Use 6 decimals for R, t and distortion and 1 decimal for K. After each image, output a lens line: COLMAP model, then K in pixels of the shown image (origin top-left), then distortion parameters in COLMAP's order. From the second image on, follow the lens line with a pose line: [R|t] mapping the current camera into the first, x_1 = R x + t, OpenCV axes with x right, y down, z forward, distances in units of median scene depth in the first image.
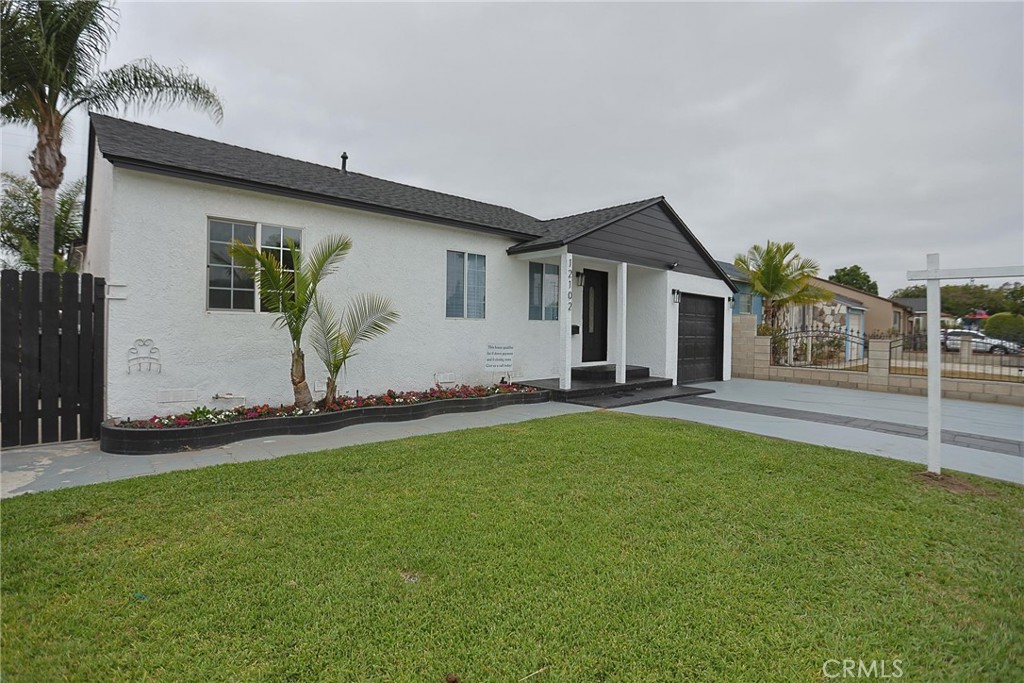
lens RADIAL K [[489.1, 0, 516.4], [0, 489.1, 339.4], [0, 0, 1]] dist [-0.012951, 0.000217]
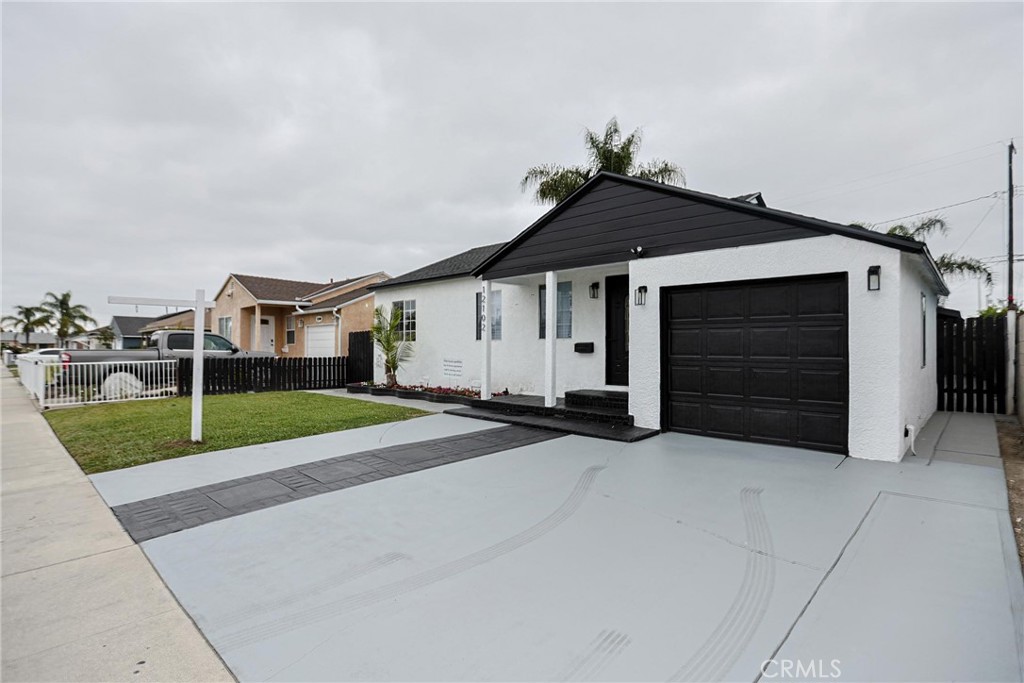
lens RADIAL K [[489.1, 0, 516.4], [0, 489.1, 339.4], [0, 0, 1]] dist [-0.012951, 0.000217]
pose [[0.066482, -0.026044, -0.997448, 1.216141], [-0.016256, 0.999498, -0.027181, -0.010138], [0.997655, 0.018021, 0.066025, 0.977475]]
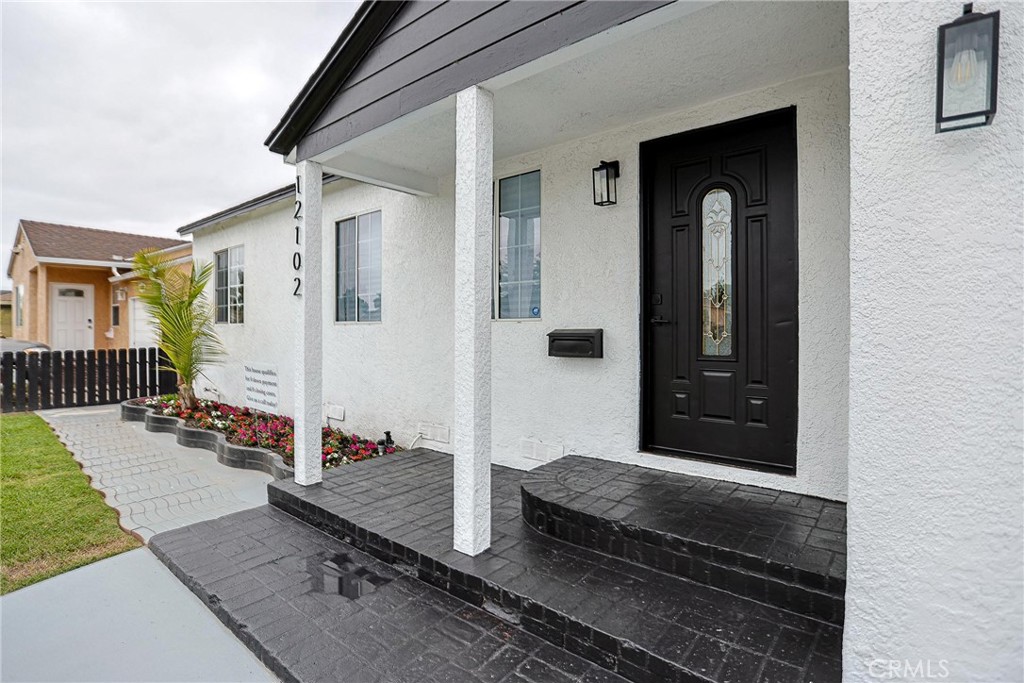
lens RADIAL K [[509.1, 0, 496.9], [0, 509.1, 327.8], [0, 0, 1]] dist [-0.049734, 0.021291]
pose [[0.117438, -0.012444, -0.993002, 0.542563], [-0.019635, 0.999697, -0.014850, -0.029354], [0.992886, 0.021241, 0.117158, 1.088518]]
